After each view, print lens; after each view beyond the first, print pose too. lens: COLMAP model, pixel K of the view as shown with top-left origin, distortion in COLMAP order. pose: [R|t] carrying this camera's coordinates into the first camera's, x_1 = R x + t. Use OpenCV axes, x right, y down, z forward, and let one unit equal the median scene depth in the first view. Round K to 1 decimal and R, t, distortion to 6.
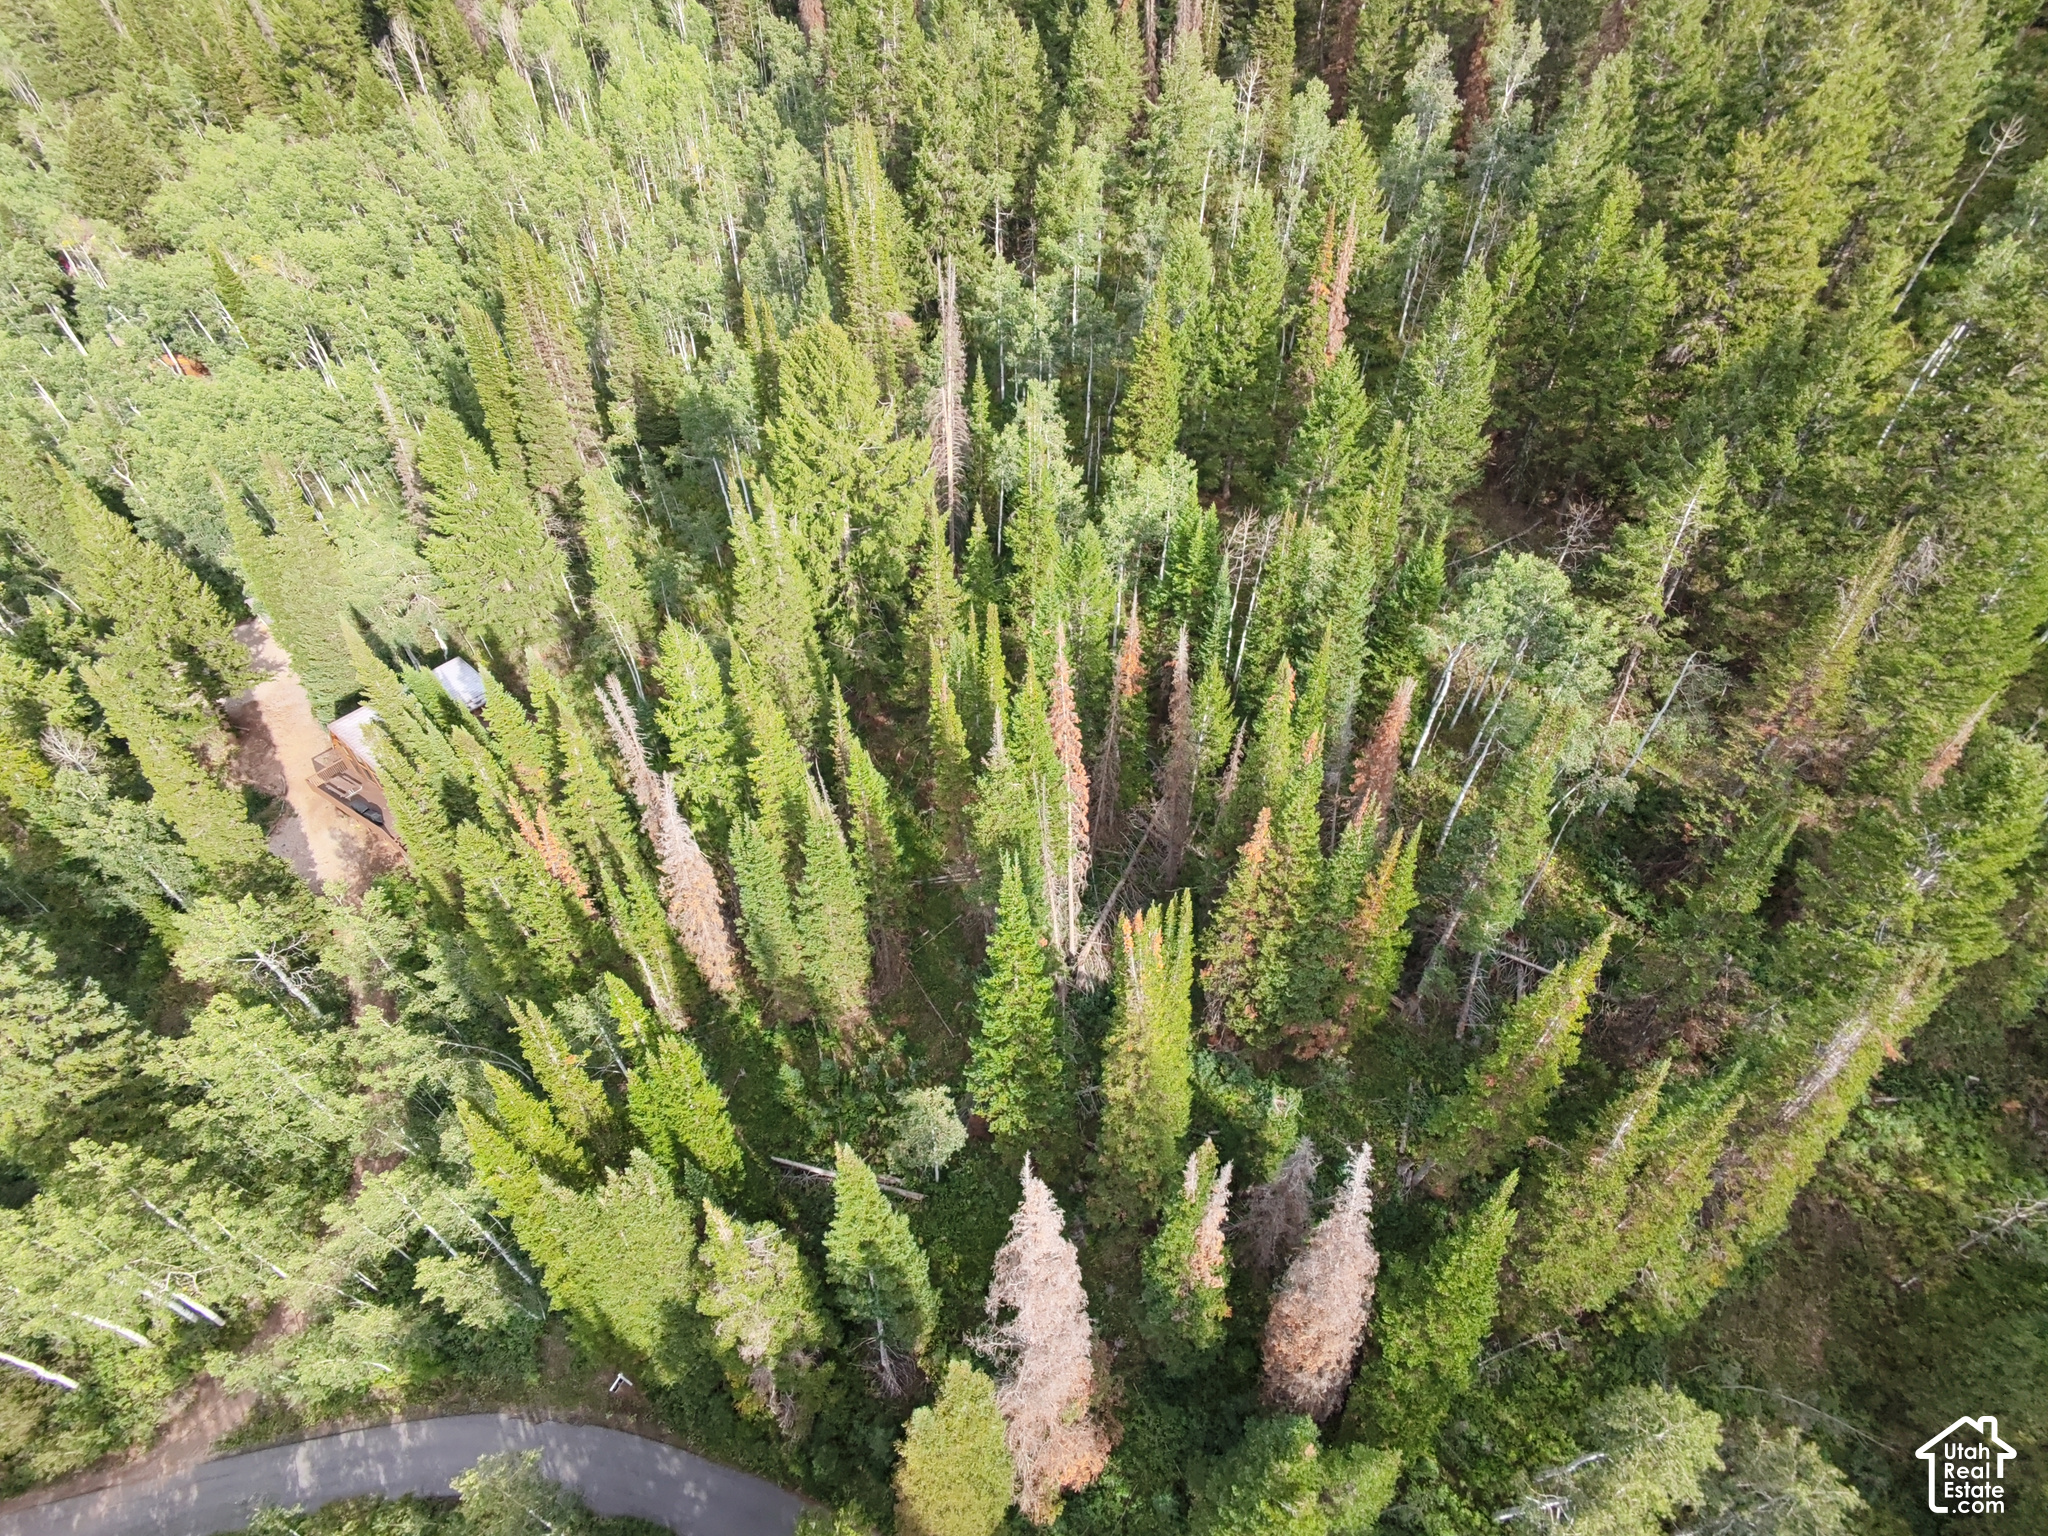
lens RADIAL K [[932.0, 0, 1036.6], [0, 932.0, 776.9], [0, 0, 1]] dist [0.001587, -0.003110]
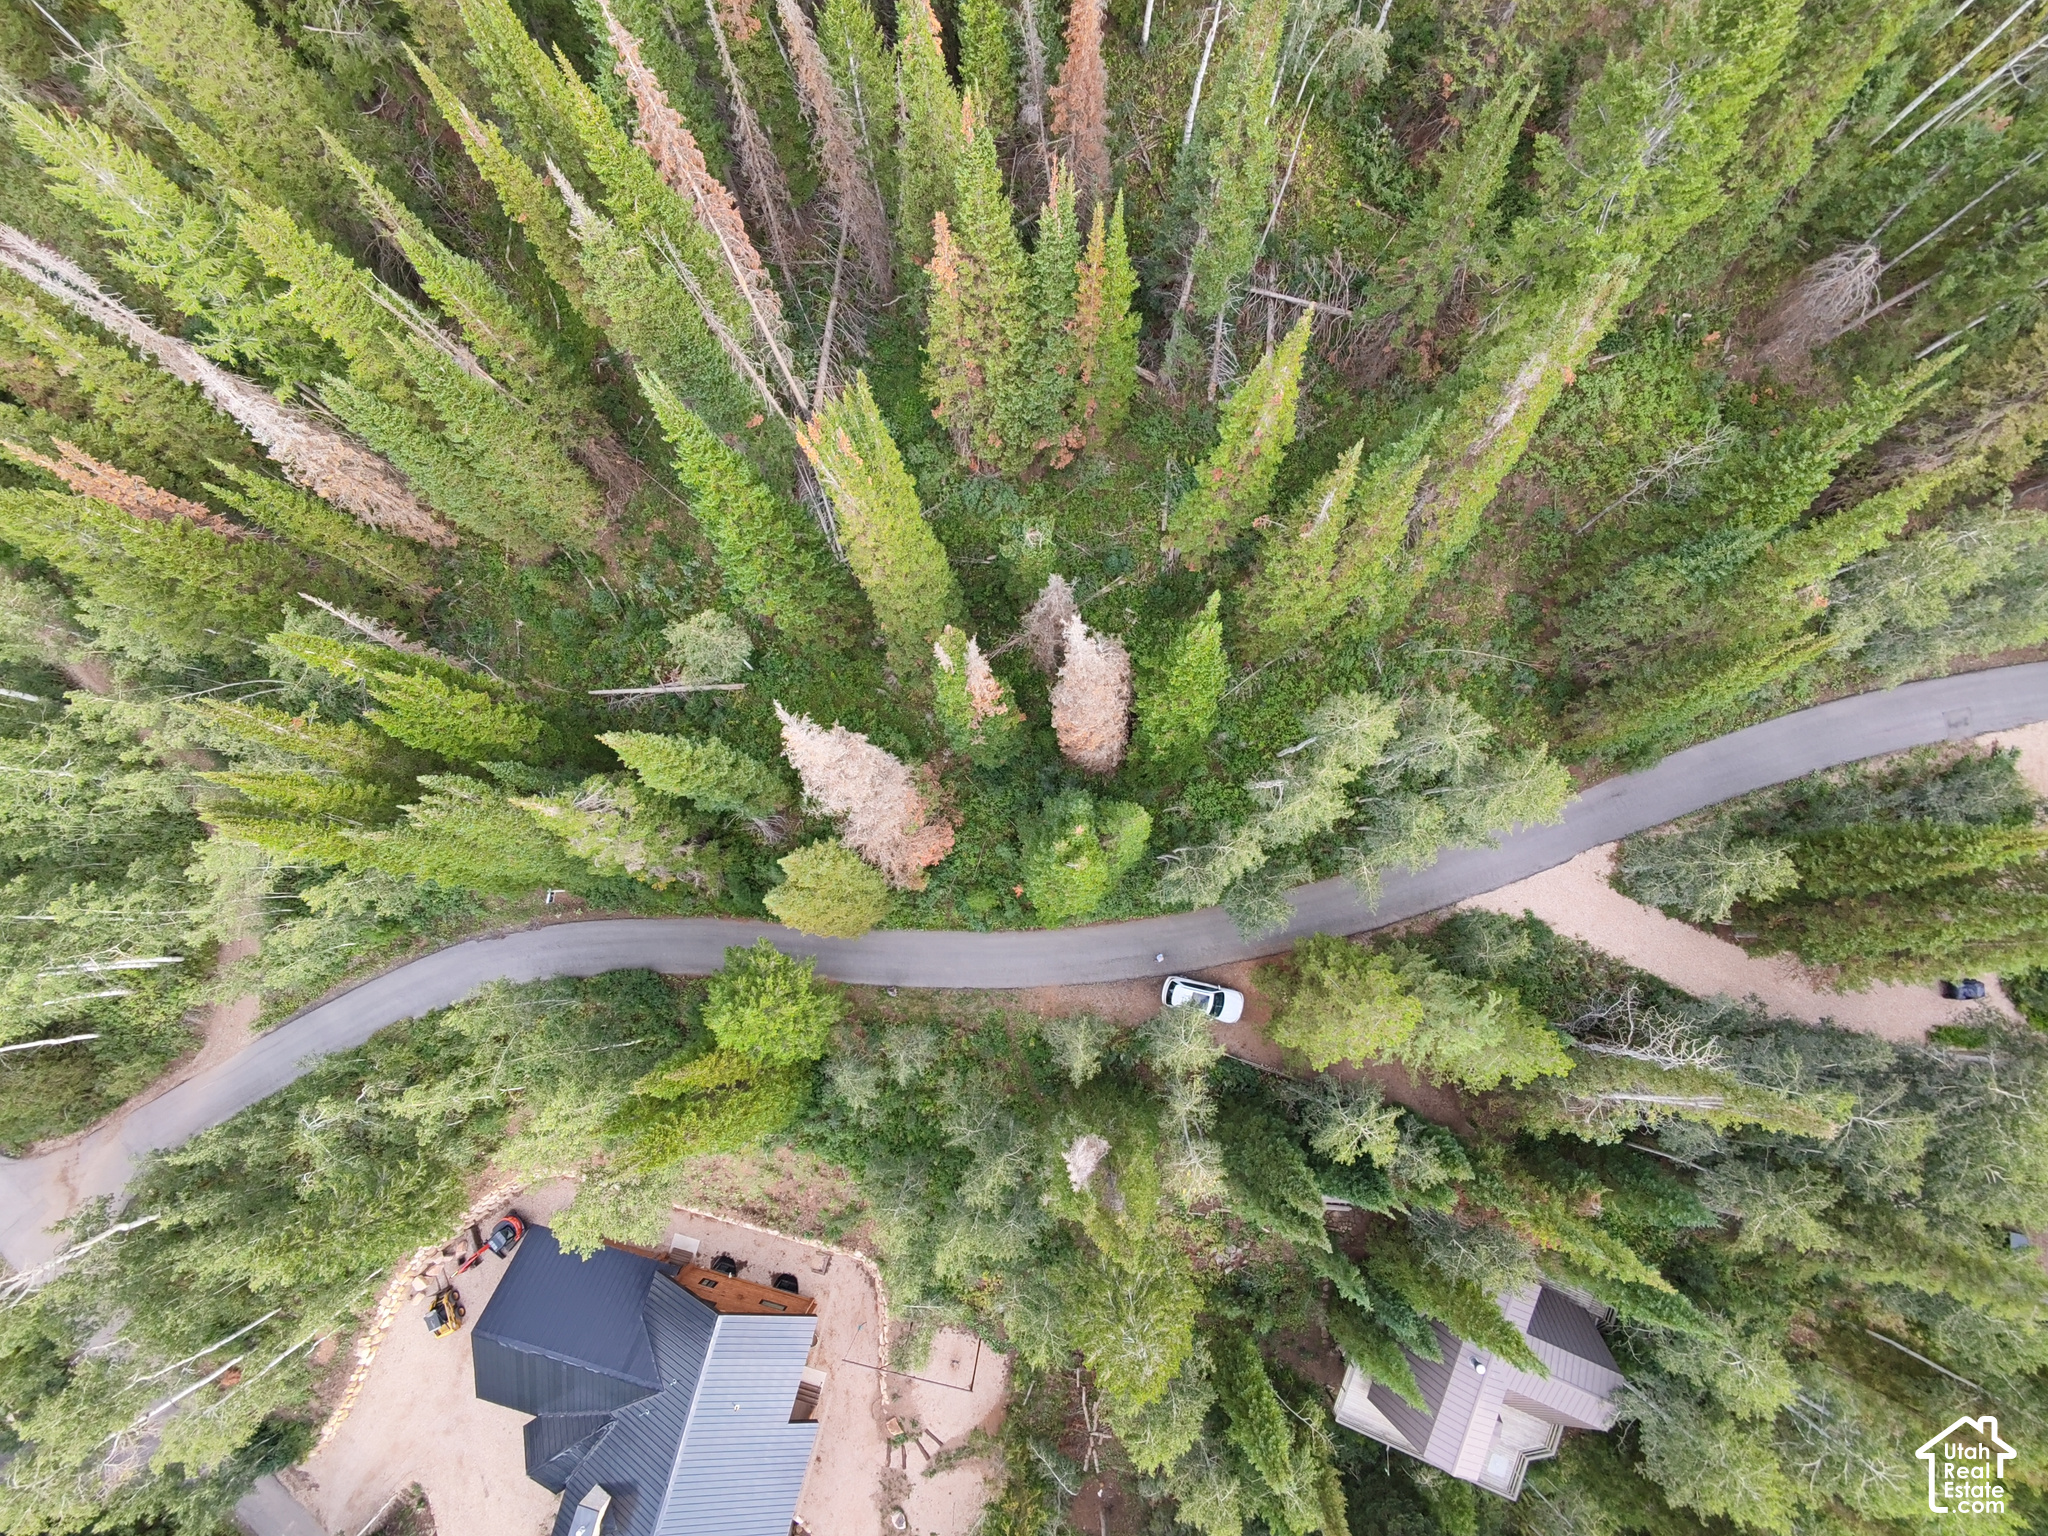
lens RADIAL K [[932.0, 0, 1036.7], [0, 932.0, 776.3], [0, 0, 1]] dist [0.001587, -0.003110]
pose [[0.956639, -0.289117, 0.035400, 0.115343], [0.199671, 0.739404, 0.642972, -0.078384], [-0.212069, -0.608024, 0.765071, 0.052085]]
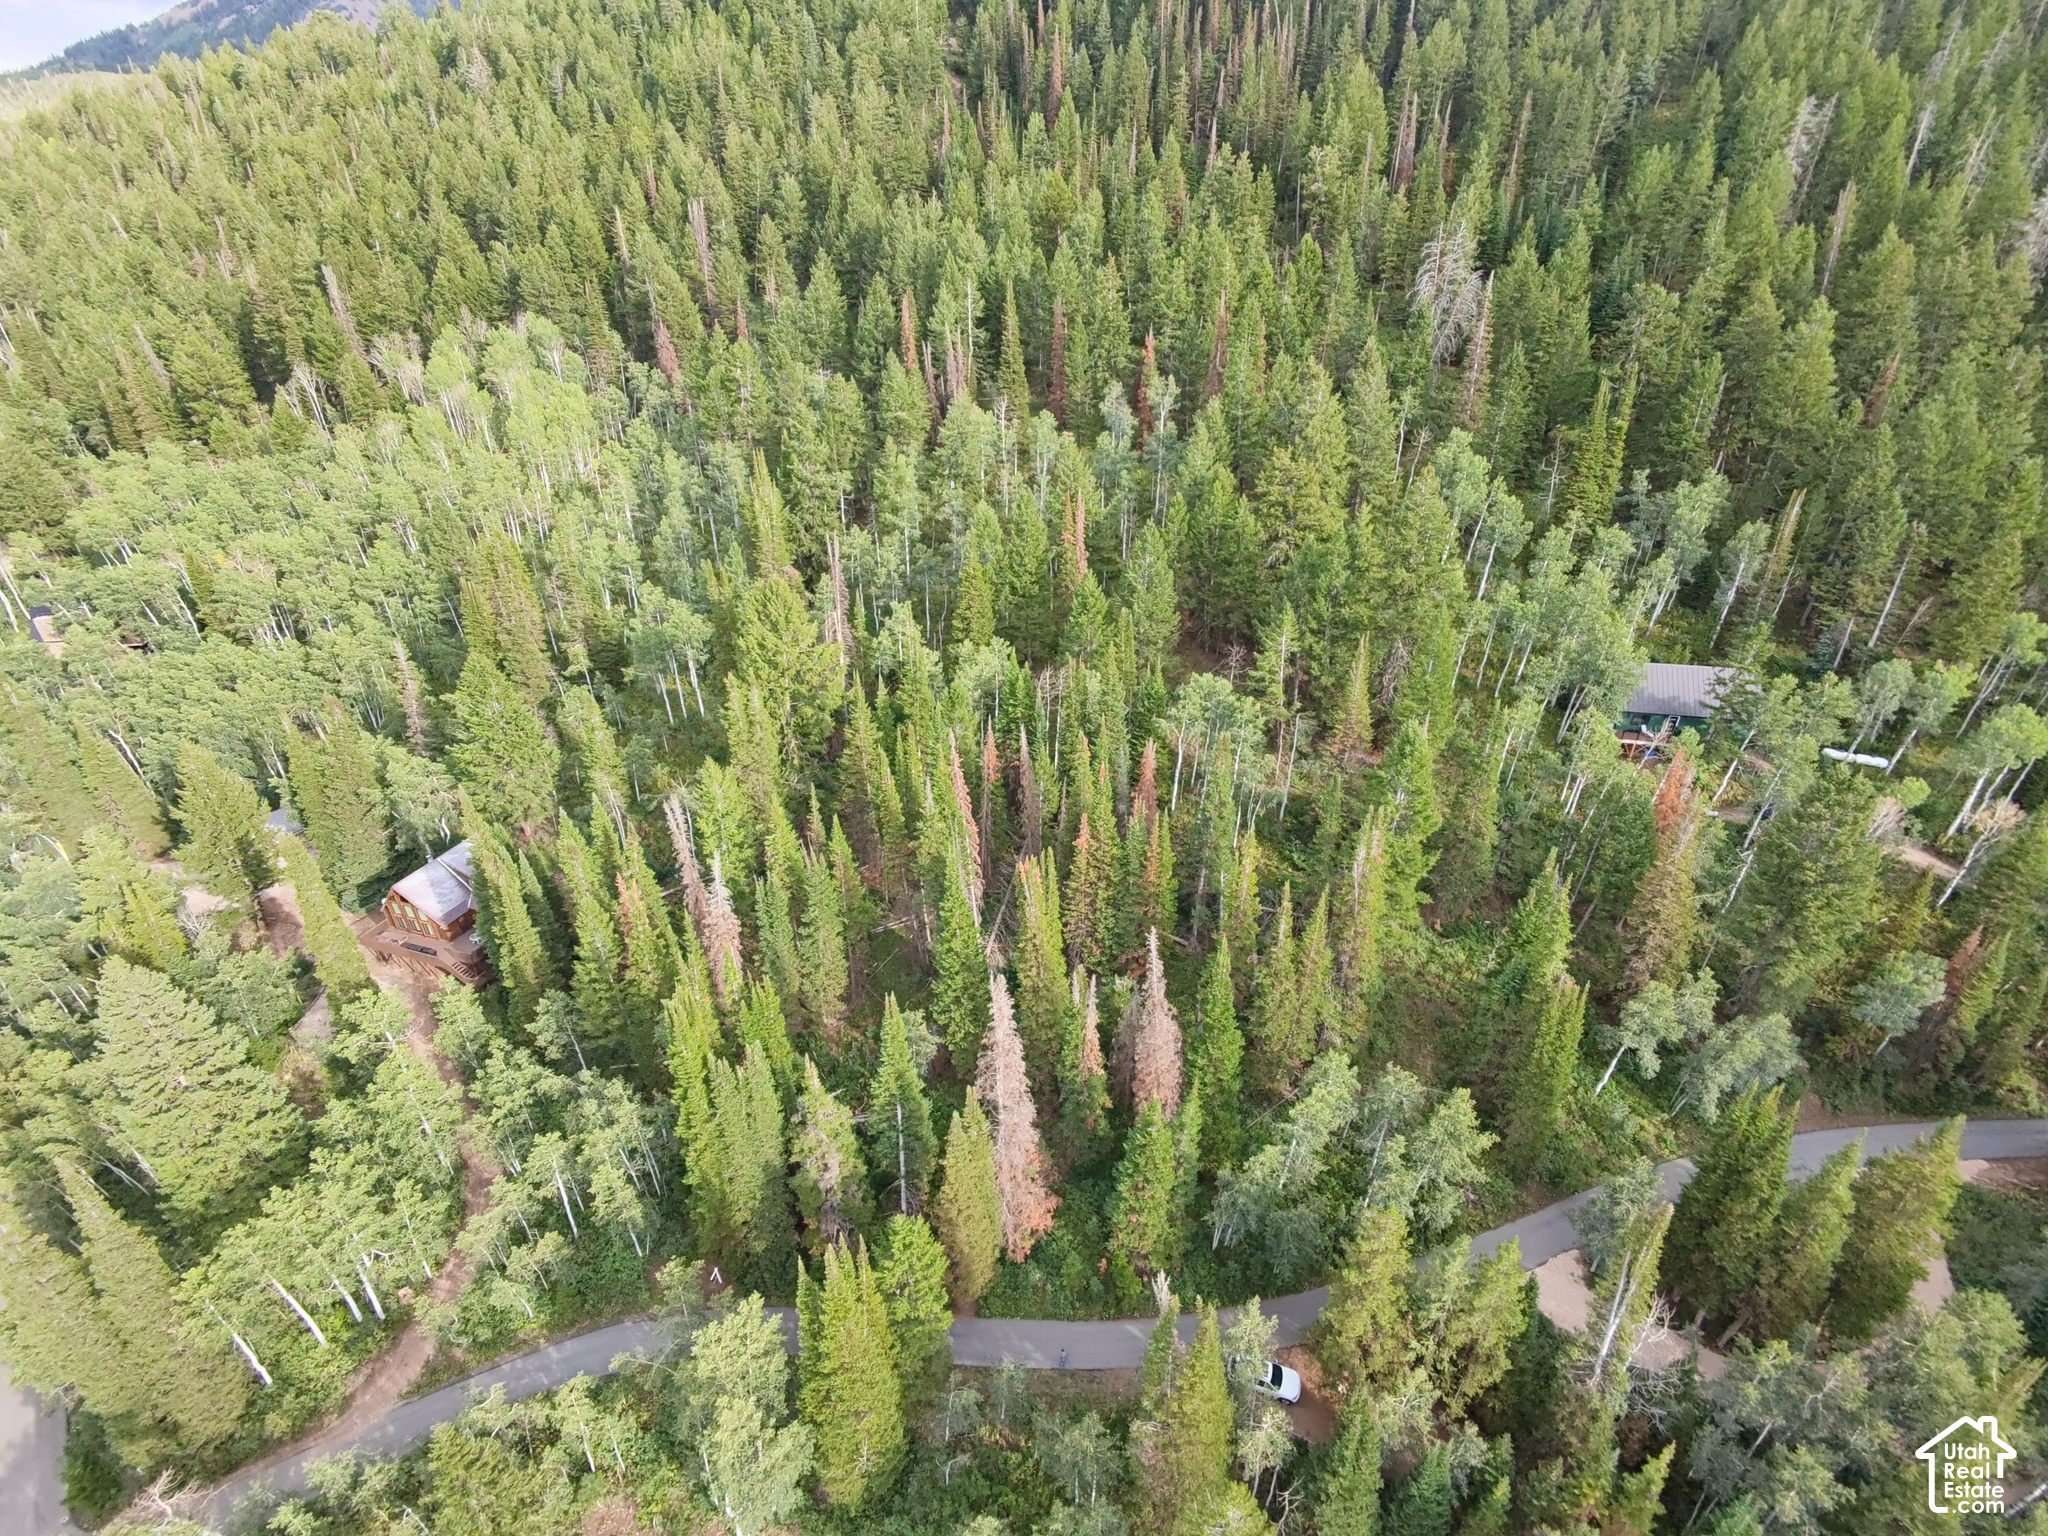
lens RADIAL K [[932.0, 0, 1038.6], [0, 932.0, 771.4], [0, 0, 1]] dist [0.001587, -0.003110]
pose [[0.972390, -0.110648, 0.205460, -0.143173], [0.152916, 0.967199, -0.202837, 0.221030], [-0.176277, 0.228655, 0.957415, -0.518425]]
